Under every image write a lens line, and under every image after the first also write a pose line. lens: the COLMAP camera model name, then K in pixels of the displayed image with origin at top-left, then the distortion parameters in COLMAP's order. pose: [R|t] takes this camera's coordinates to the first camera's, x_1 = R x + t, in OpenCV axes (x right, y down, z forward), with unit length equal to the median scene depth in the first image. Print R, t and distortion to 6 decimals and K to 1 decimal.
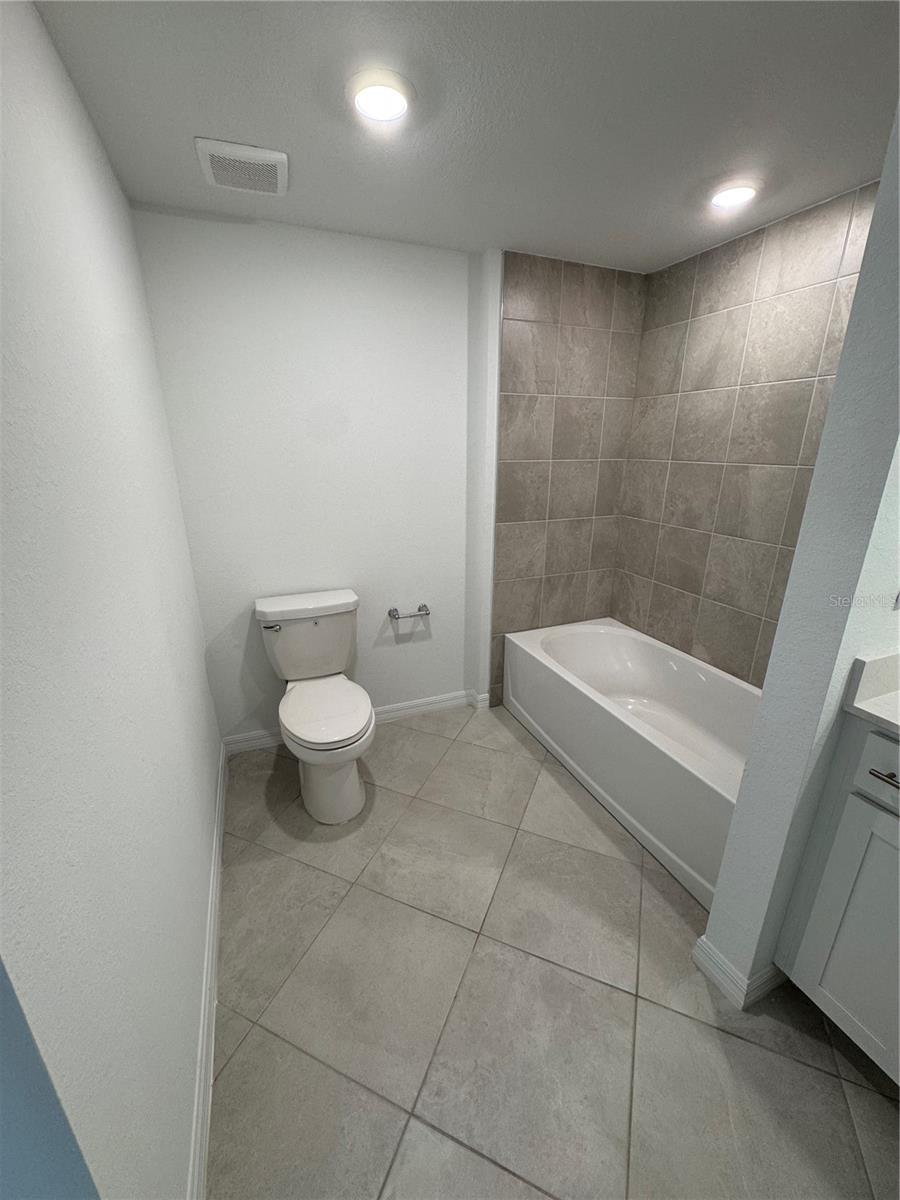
lens RADIAL K [[478.2, 0, 450.1], [0, 478.2, 599.3], [0, 0, 1]] dist [-0.002478, 0.000878]
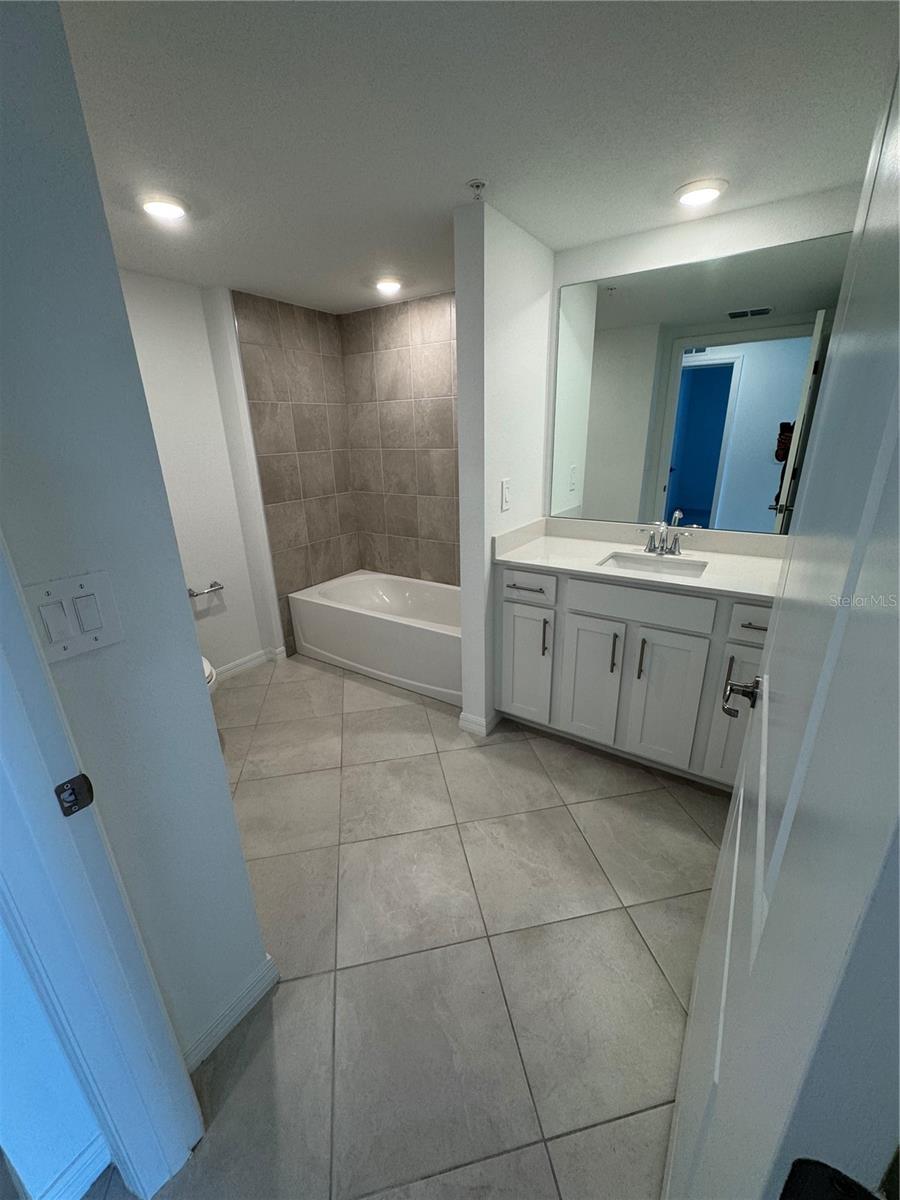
lens RADIAL K [[478.2, 0, 451.6], [0, 478.2, 599.6], [0, 0, 1]] dist [-0.002478, 0.000878]
pose [[0.826269, -0.208246, 0.523366, -0.213192], [0.199945, 0.977076, 0.073110, 0.091162], [-0.526593, 0.044236, 0.848966, -0.315159]]
